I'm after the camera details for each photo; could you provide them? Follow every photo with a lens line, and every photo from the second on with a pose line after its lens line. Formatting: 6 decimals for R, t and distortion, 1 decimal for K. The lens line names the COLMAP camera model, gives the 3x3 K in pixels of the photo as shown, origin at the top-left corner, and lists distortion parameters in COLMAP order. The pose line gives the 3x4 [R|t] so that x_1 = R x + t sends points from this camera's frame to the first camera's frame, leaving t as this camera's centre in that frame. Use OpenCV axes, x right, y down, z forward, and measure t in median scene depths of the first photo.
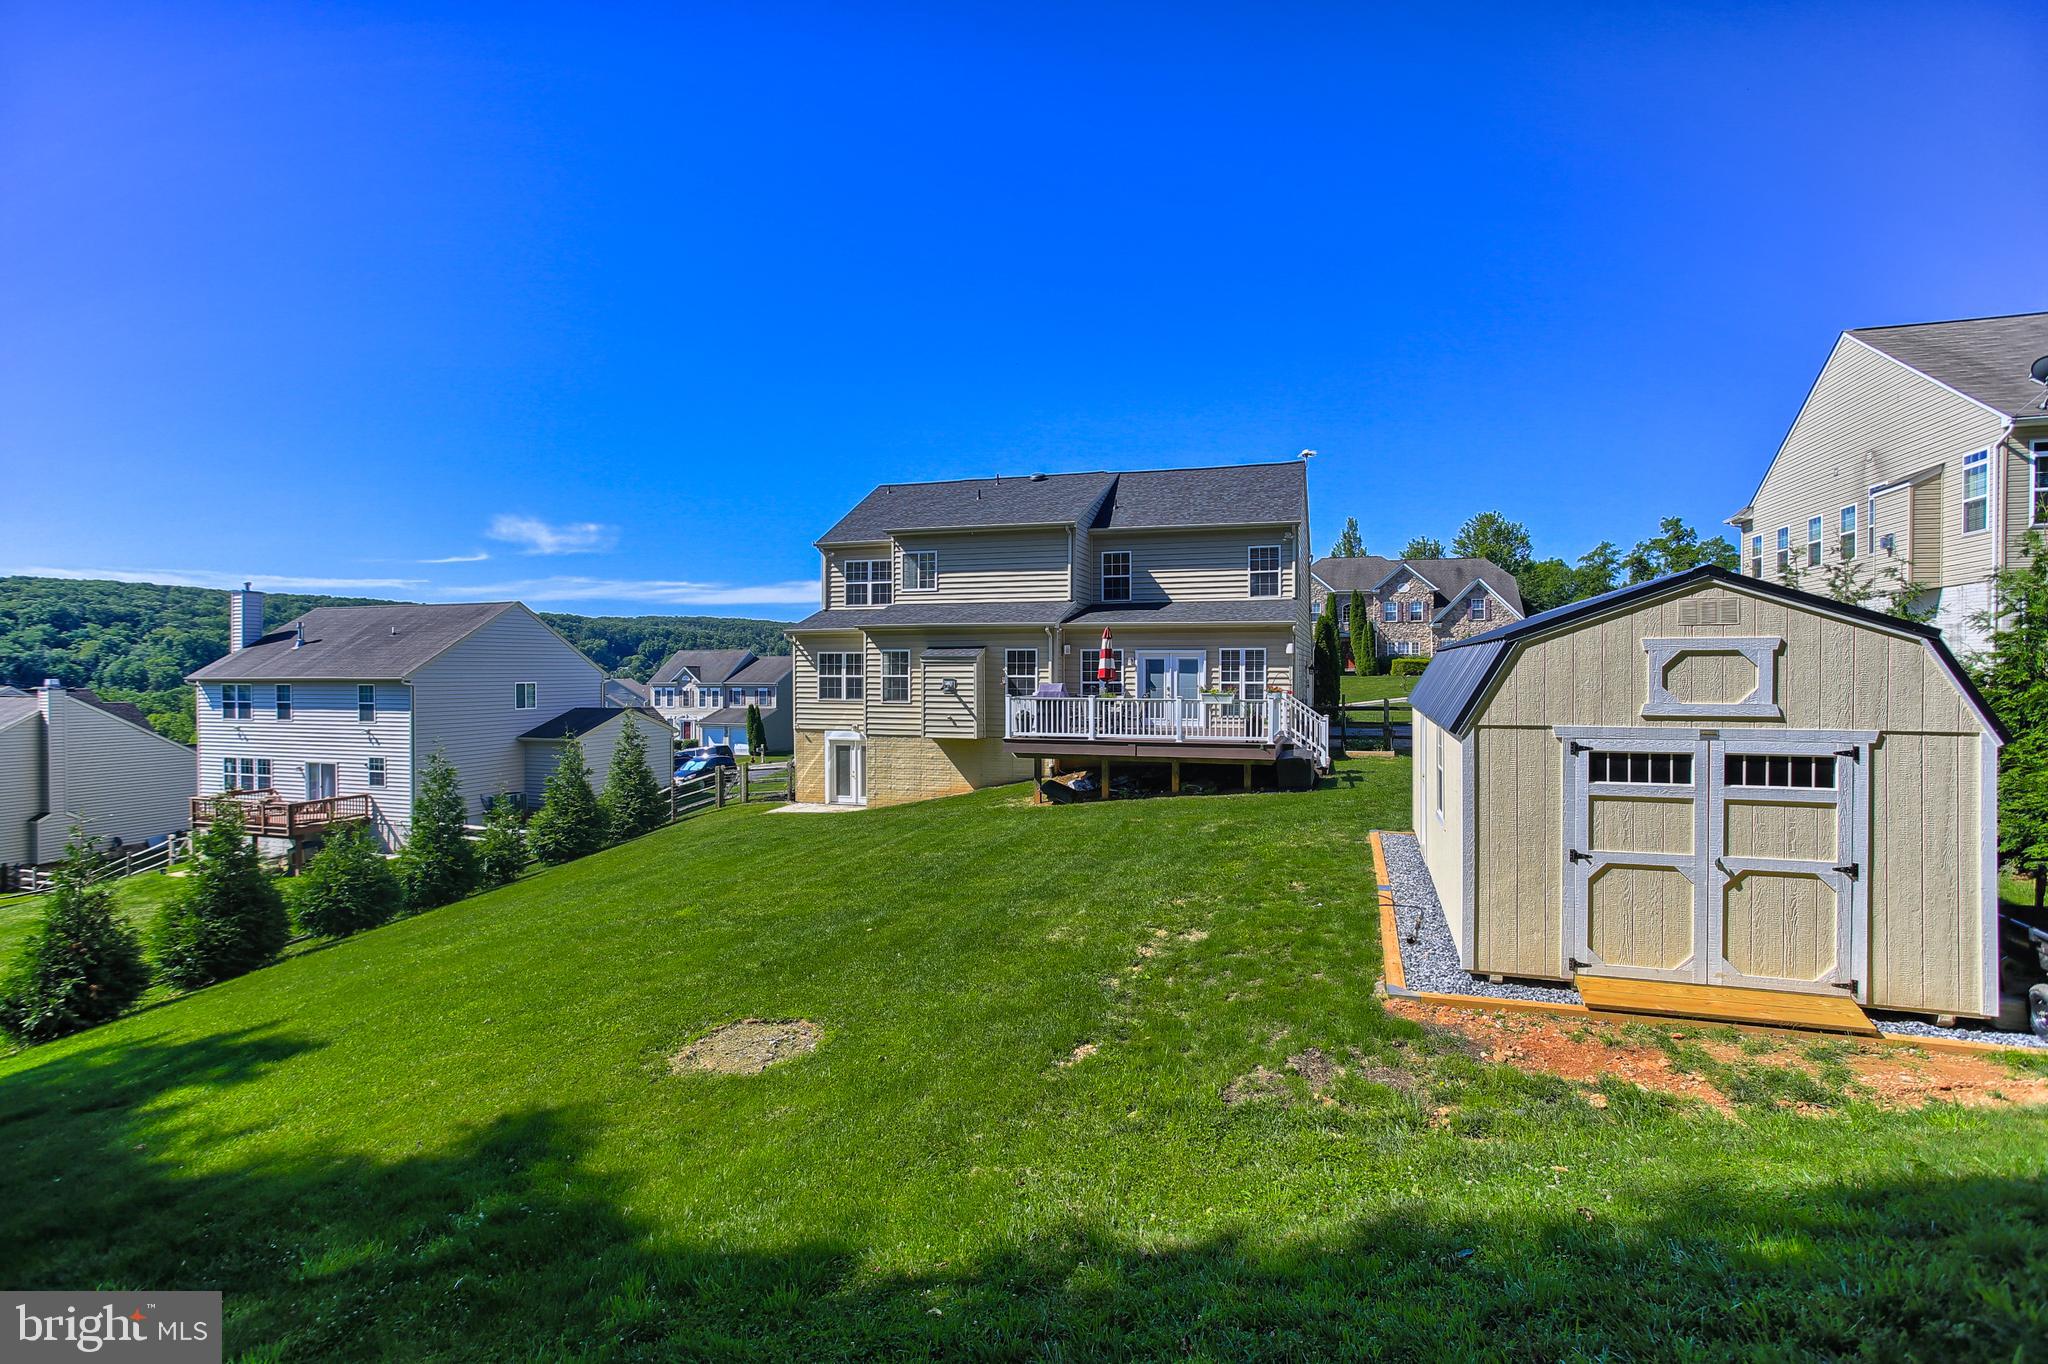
lens RADIAL K [[968.6, 0, 1028.1], [0, 968.6, 684.6], [0, 0, 1]] dist [-0.020529, 0.002863]
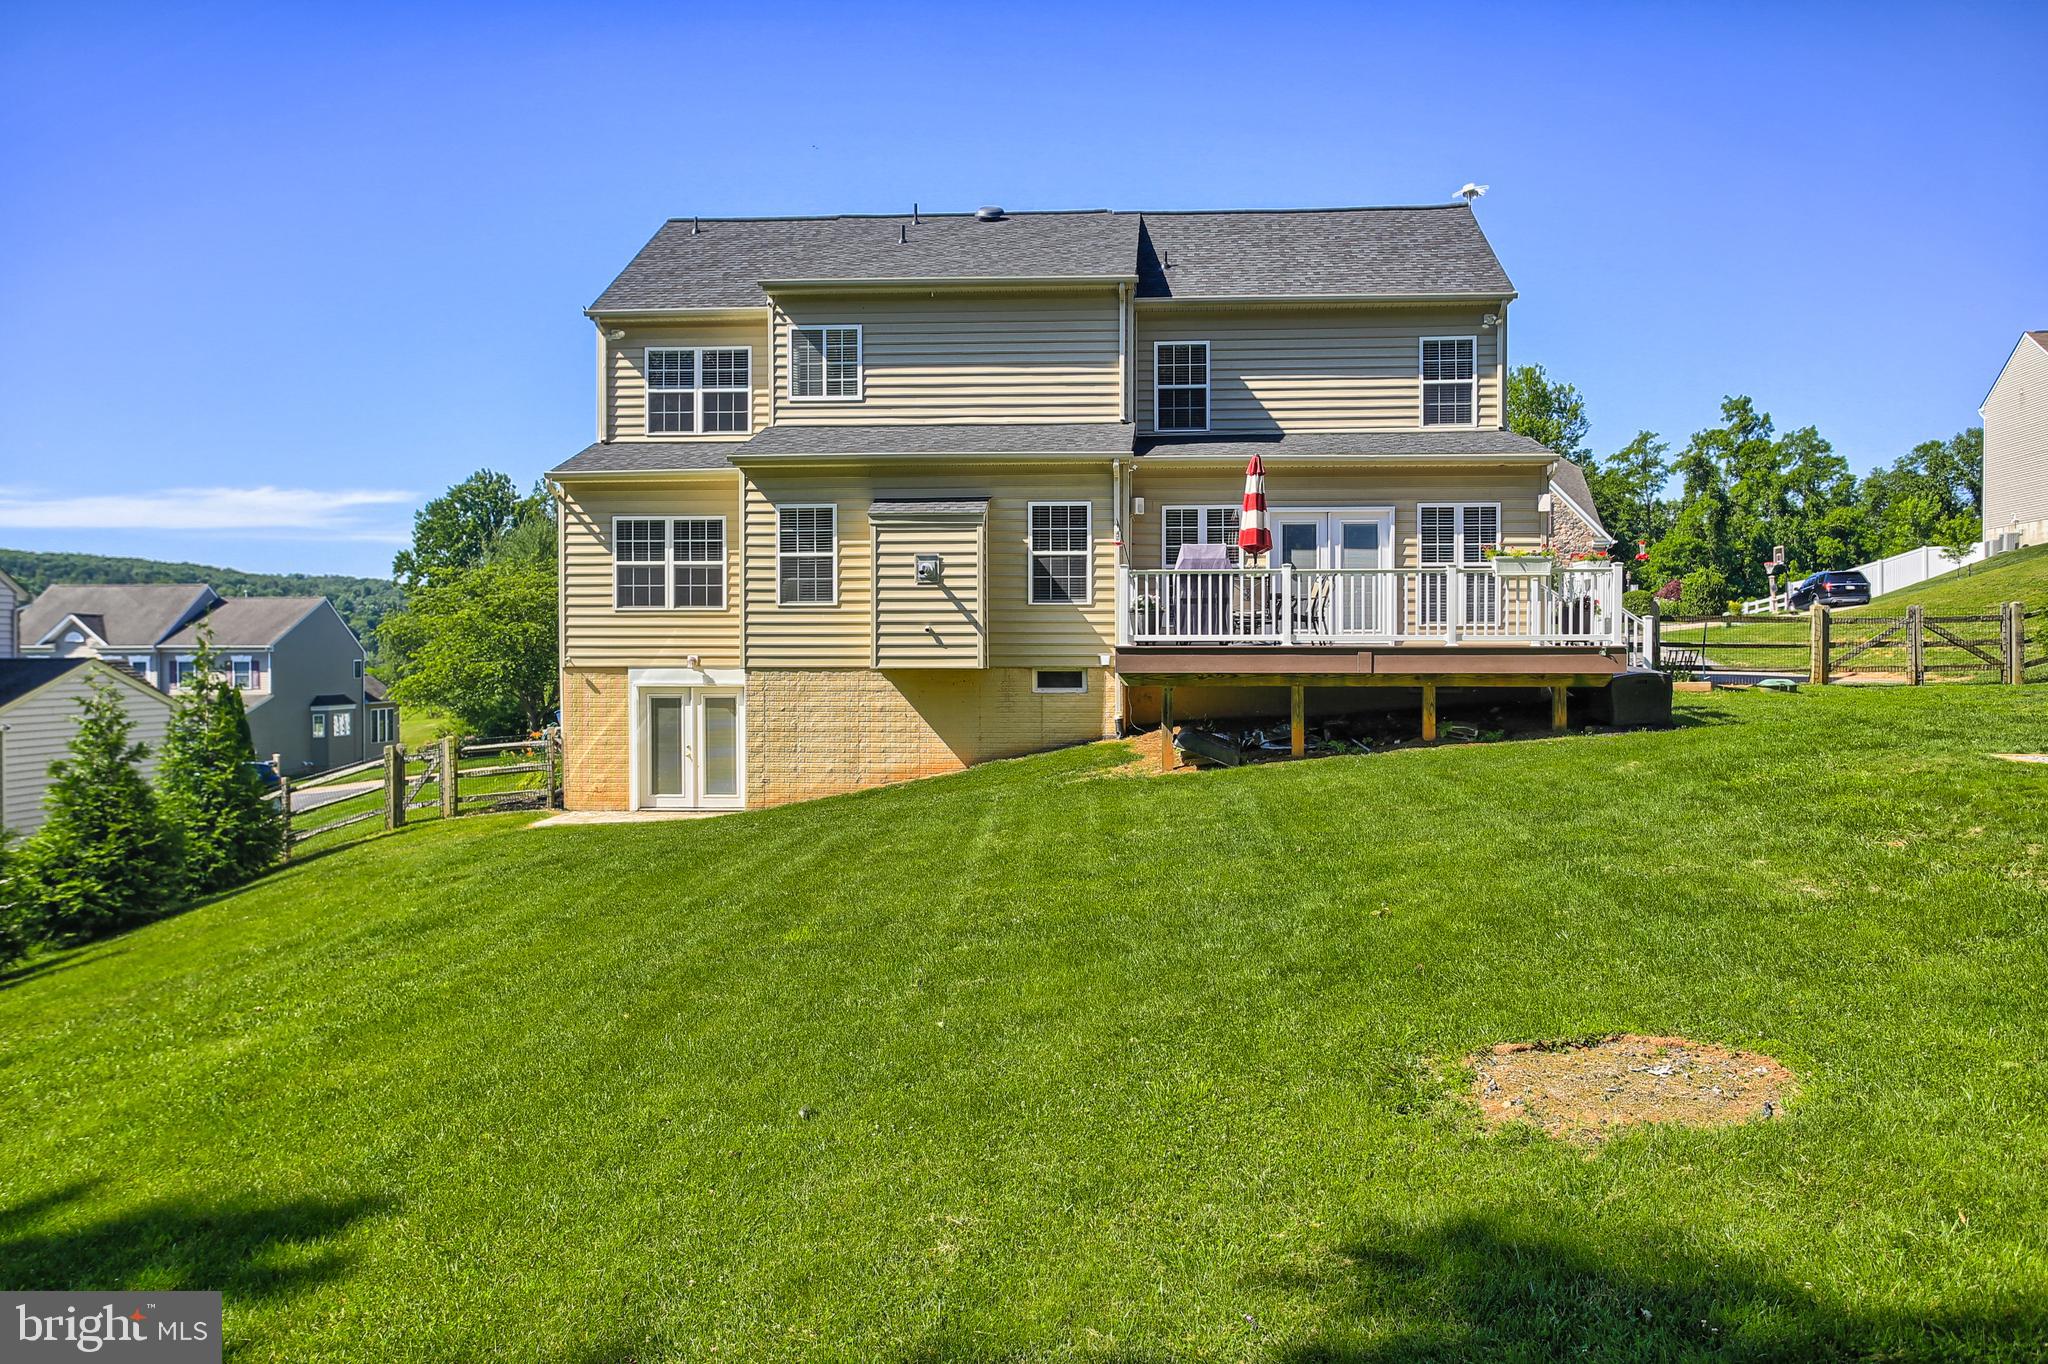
lens RADIAL K [[1659.7, 0, 1026.3], [0, 1659.7, 689.7], [0, 0, 1]] dist [0.015537, -0.003509]
pose [[0.973750, -0.005027, 0.227565, -0.239400], [0.003472, 0.999968, 0.007234, 0.061621], [-0.227594, -0.006254, 0.973736, 0.104066]]
